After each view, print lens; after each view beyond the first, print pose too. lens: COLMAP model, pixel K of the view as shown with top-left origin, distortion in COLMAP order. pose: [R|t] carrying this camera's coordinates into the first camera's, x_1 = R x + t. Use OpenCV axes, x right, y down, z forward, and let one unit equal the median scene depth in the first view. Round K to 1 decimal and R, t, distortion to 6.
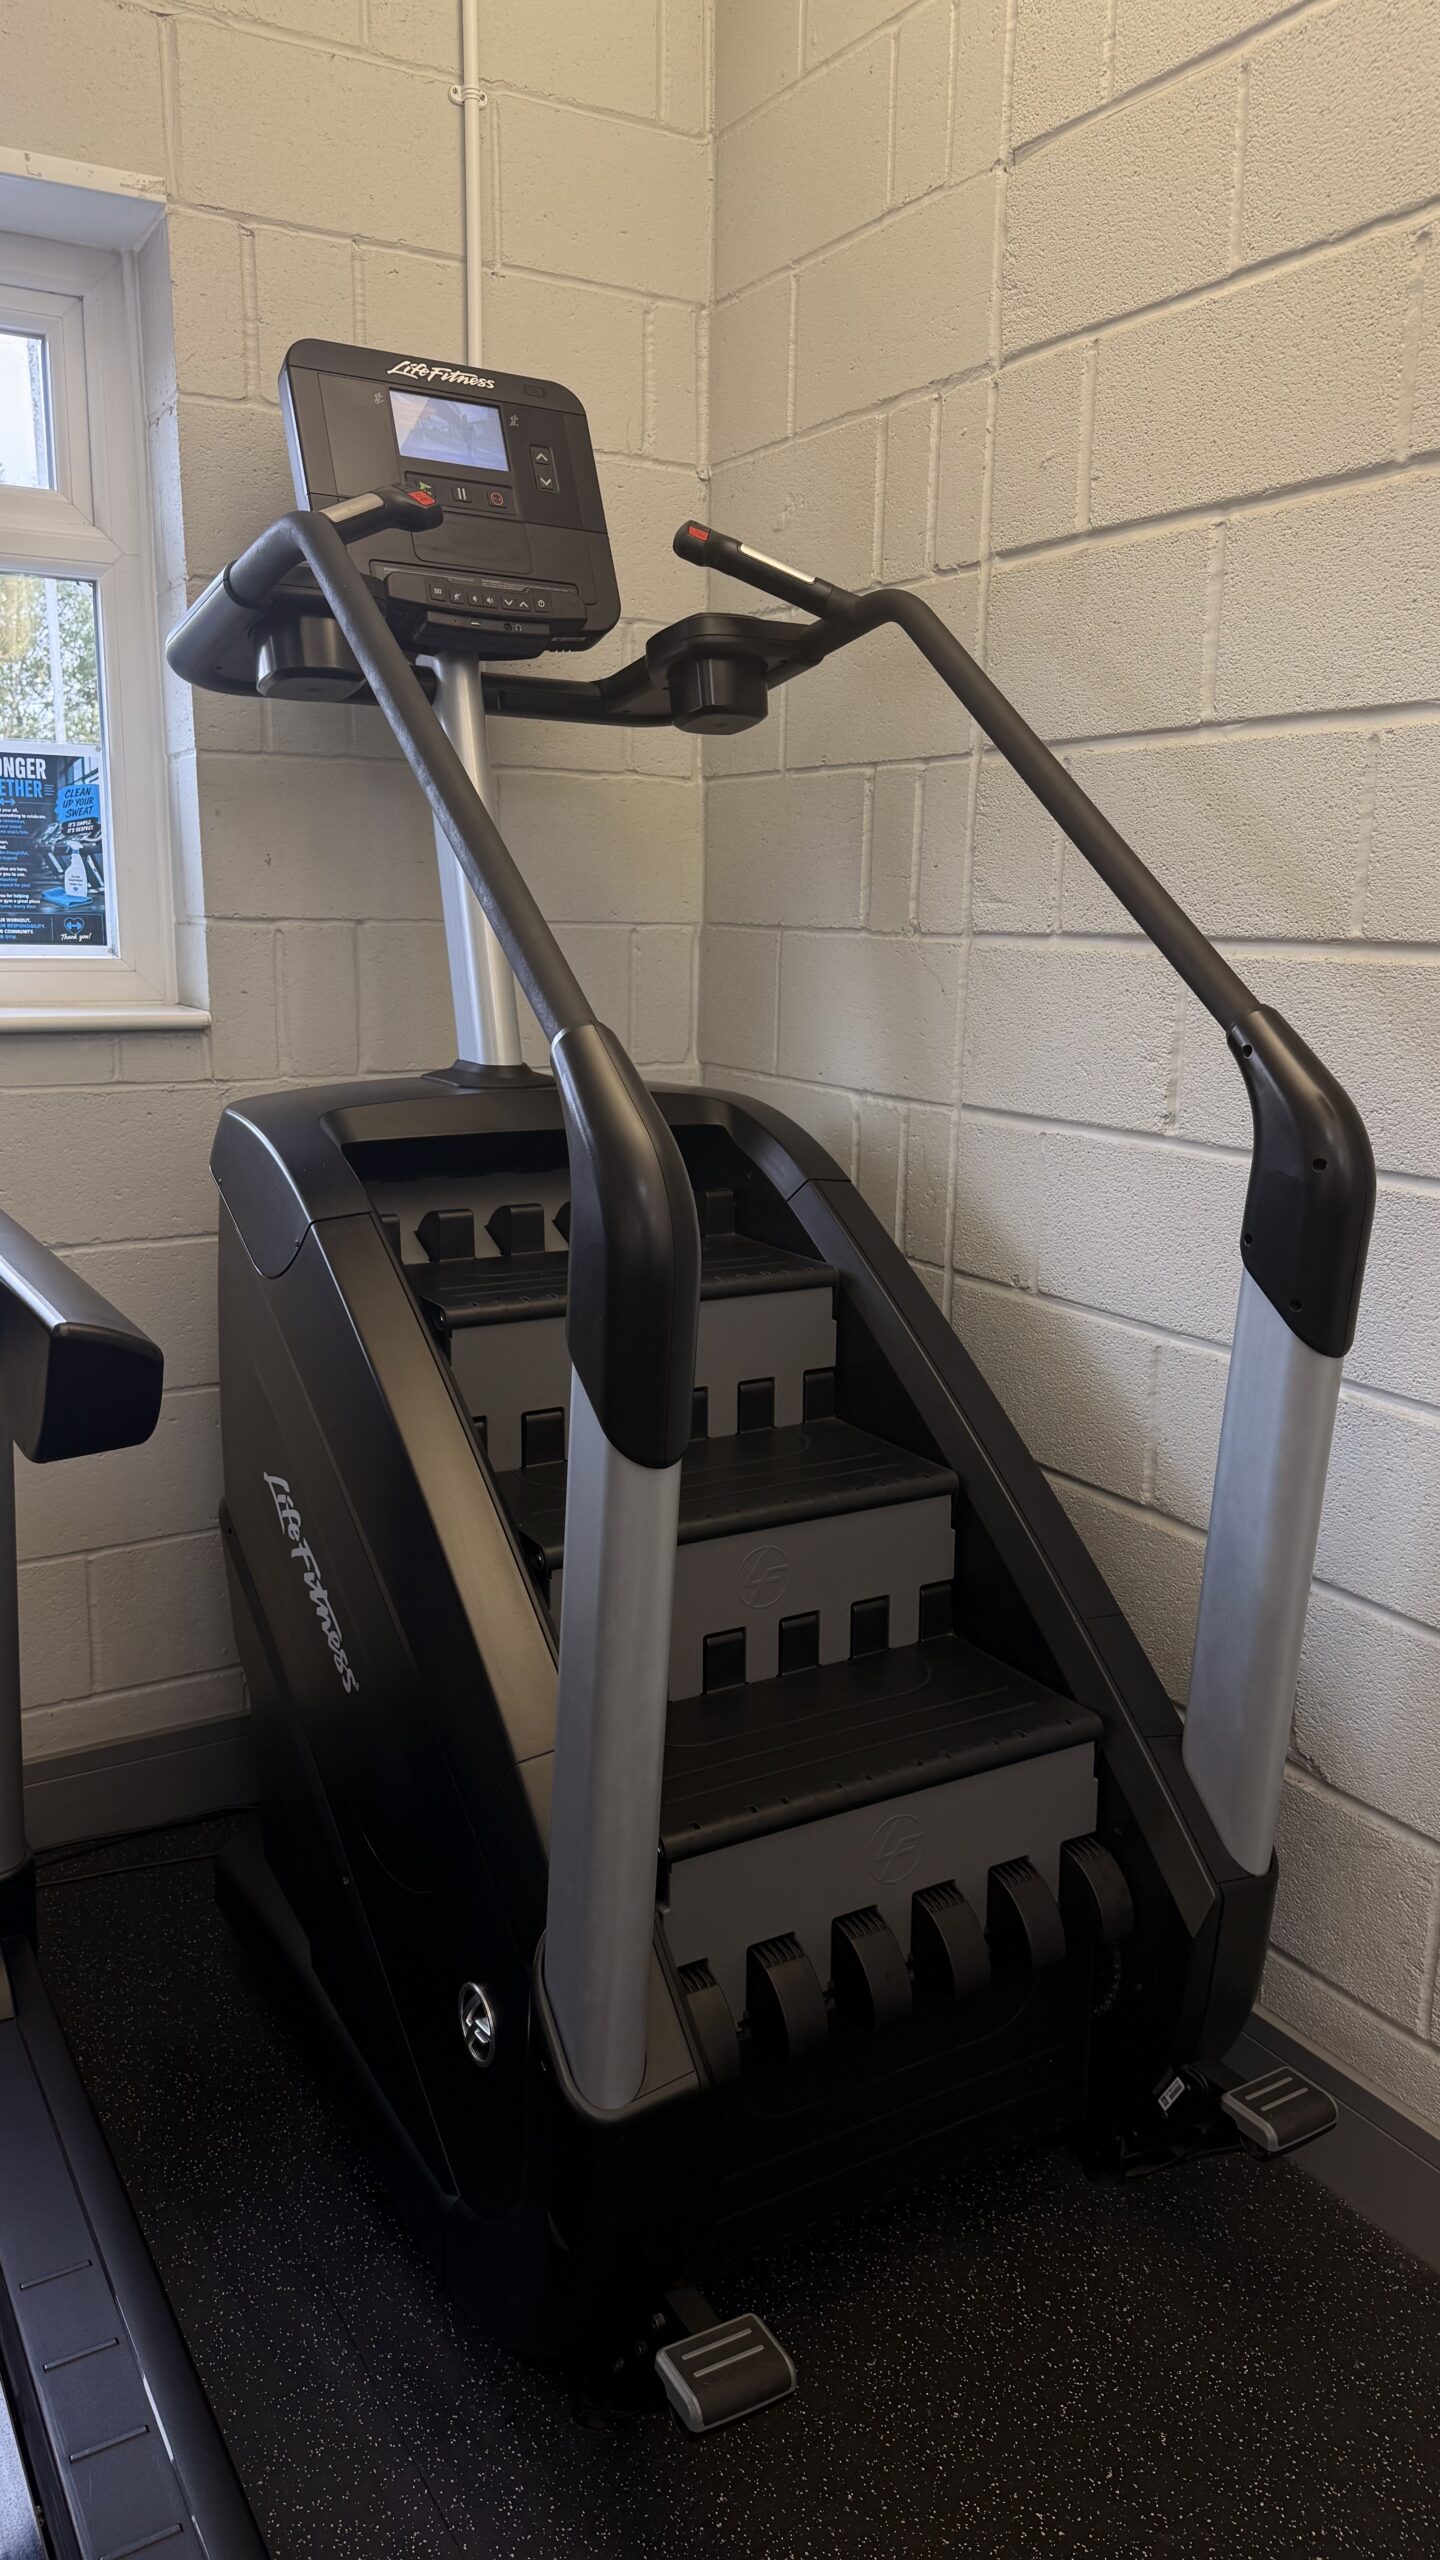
lens RADIAL K [[1901.8, 0, 706.8], [0, 1901.8, 1265.9], [0, 0, 1]] dist [-0.013093, -0.001286]
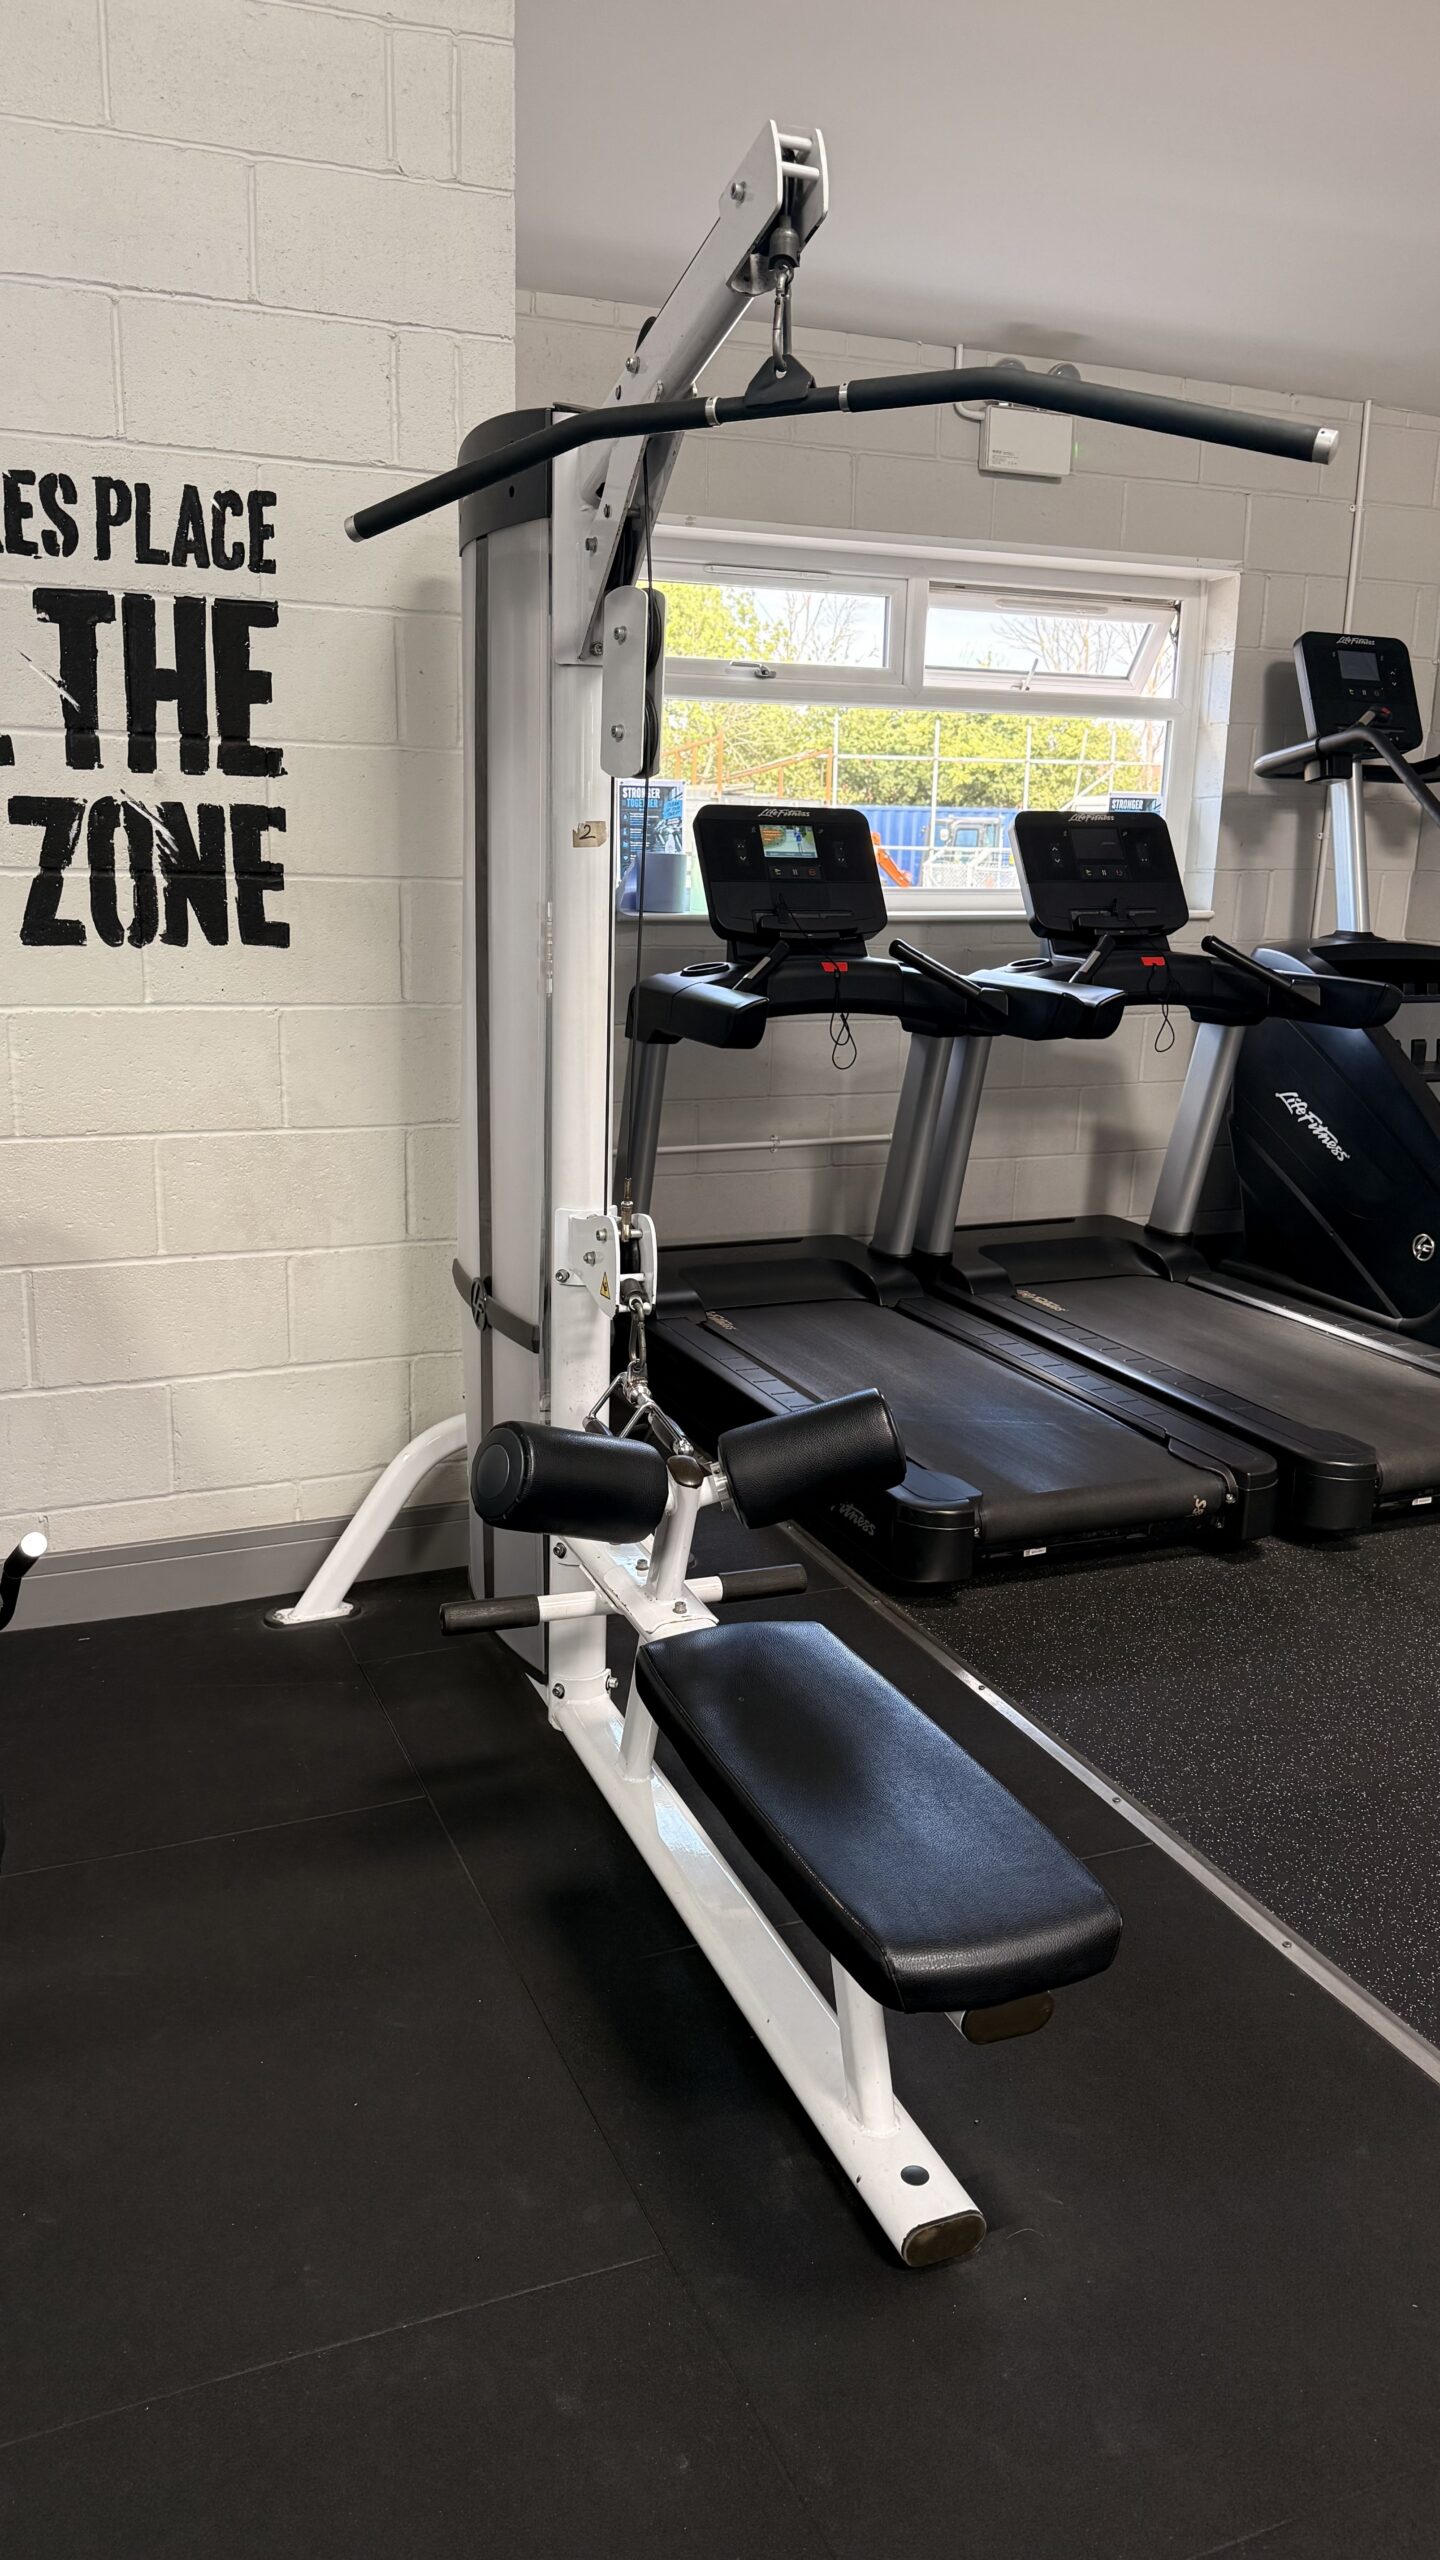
lens RADIAL K [[1899.3, 0, 705.5], [0, 1899.3, 1292.5], [0, 0, 1]] dist [0.031961, -0.047839]
pose [[0.990134, 0.024663, -0.137936, -0.581534], [-0.018076, 0.998645, 0.048805, 0.243752], [0.138952, -0.045830, 0.989238, -1.494599]]
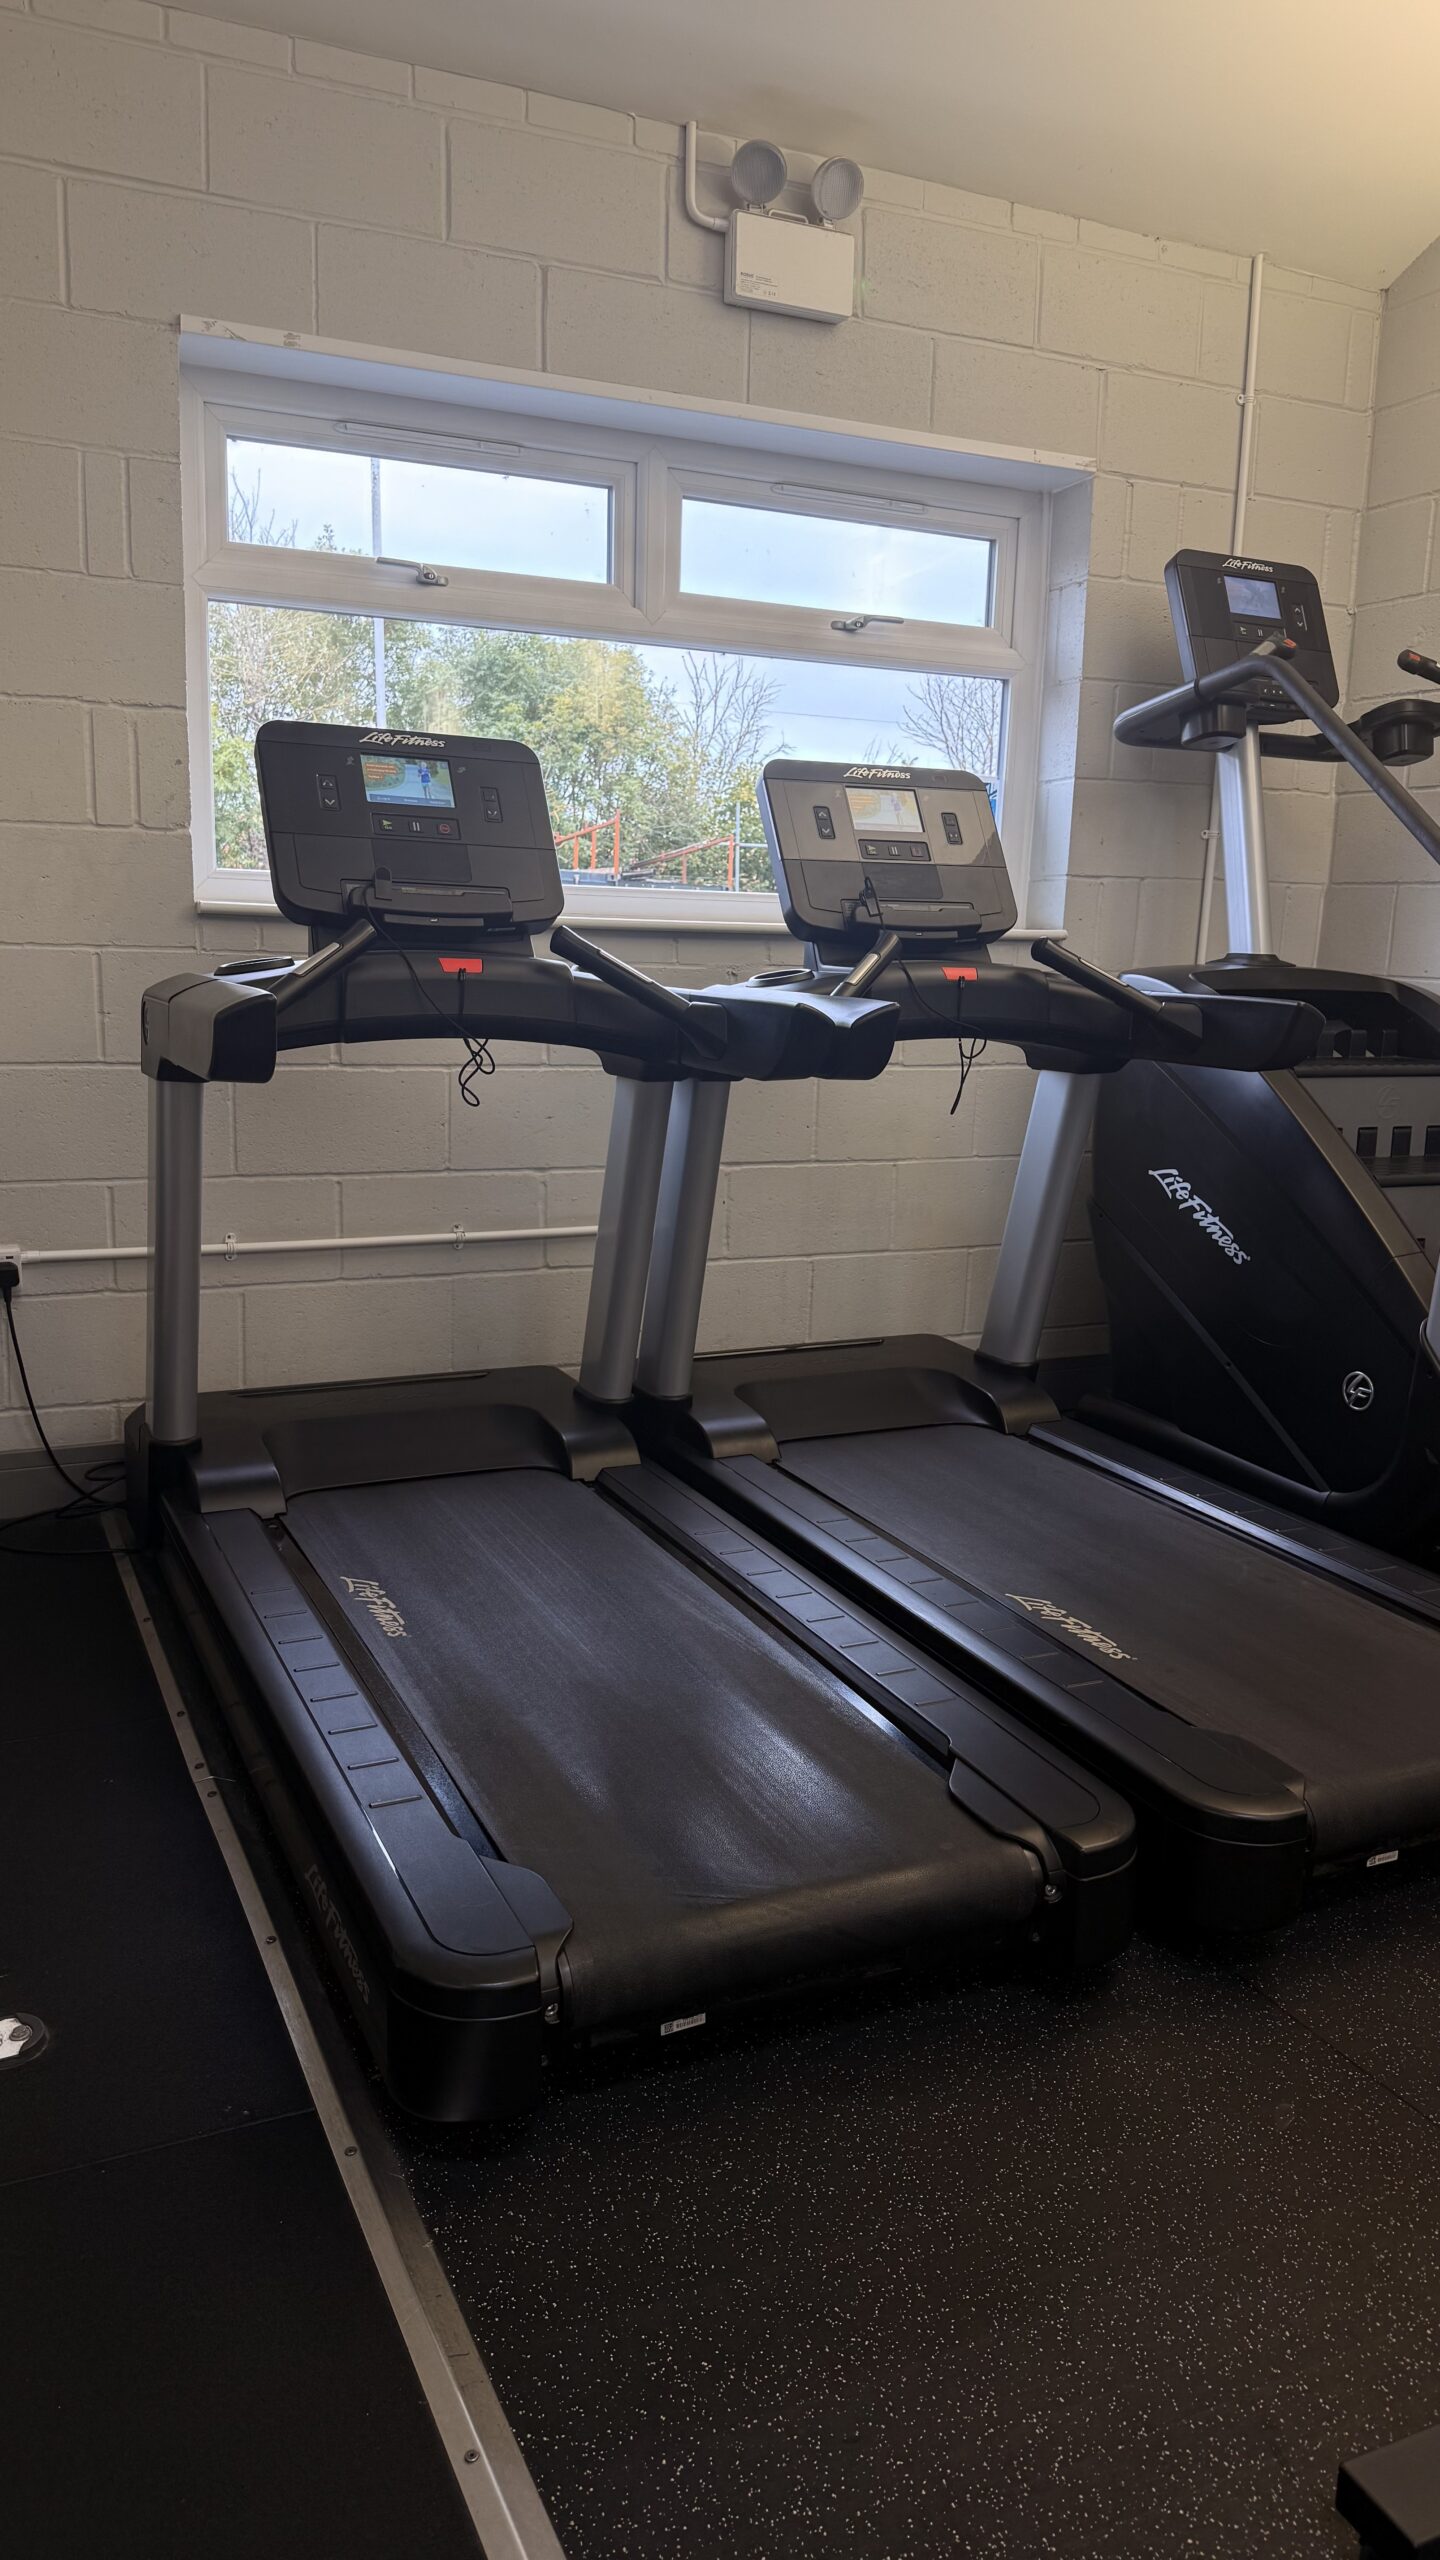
lens RADIAL K [[1804.0, 0, 743.6], [0, 1804.0, 1276.6], [0, 0, 1]] dist [0.007232, -0.006296]
pose [[0.996196, 0.019635, -0.084897, -0.440006], [-0.019765, 0.999804, -0.000696, 0.204740], [0.084867, 0.002371, 0.996390, -0.713476]]
